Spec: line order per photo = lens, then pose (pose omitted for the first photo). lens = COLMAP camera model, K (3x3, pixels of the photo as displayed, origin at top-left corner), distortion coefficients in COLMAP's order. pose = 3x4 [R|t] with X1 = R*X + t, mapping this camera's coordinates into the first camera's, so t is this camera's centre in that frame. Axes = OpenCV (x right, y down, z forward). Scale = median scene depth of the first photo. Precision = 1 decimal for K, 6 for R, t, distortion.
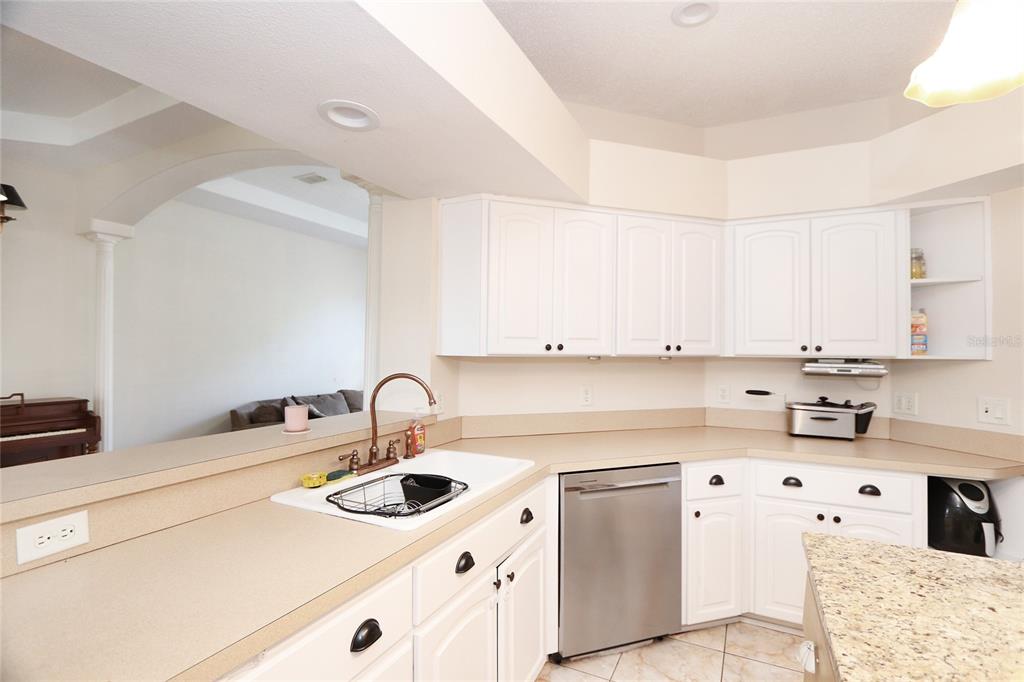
lens RADIAL K [[488.0, 0, 508.5], [0, 488.0, 347.3], [0, 0, 1]] dist [-0.019157, 0.001314]
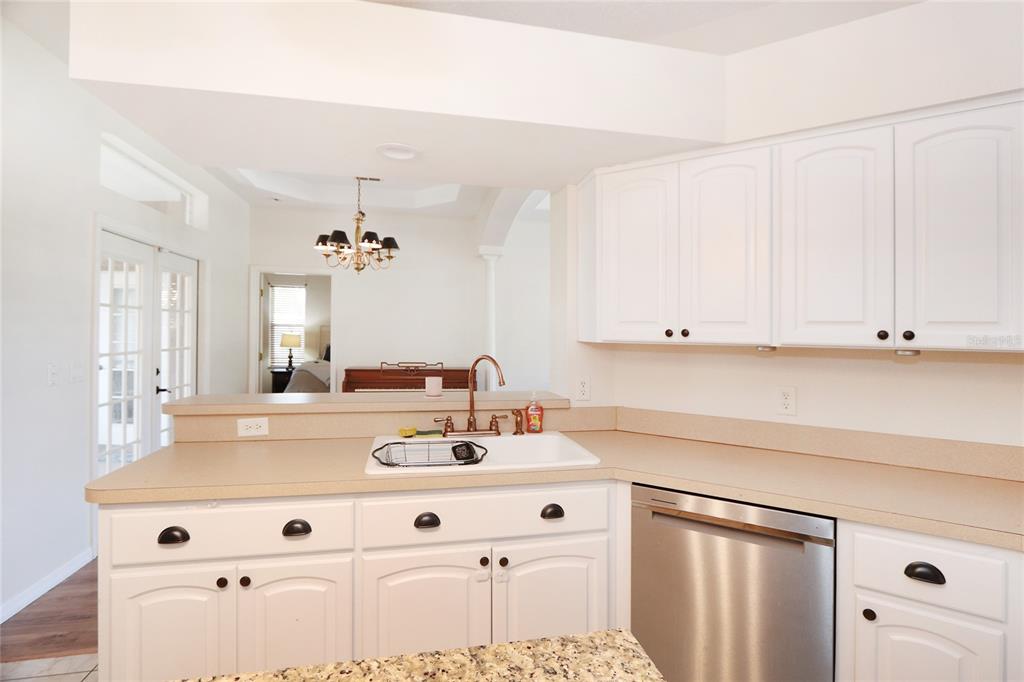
lens RADIAL K [[488.0, 0, 519.7], [0, 488.0, 340.0], [0, 0, 1]] dist [-0.019157, 0.001314]
pose [[0.610483, 0.012370, -0.791933, 0.576188], [-0.008203, 0.999923, 0.009296, 0.005573], [0.791987, 0.000821, 0.610538, 0.296365]]
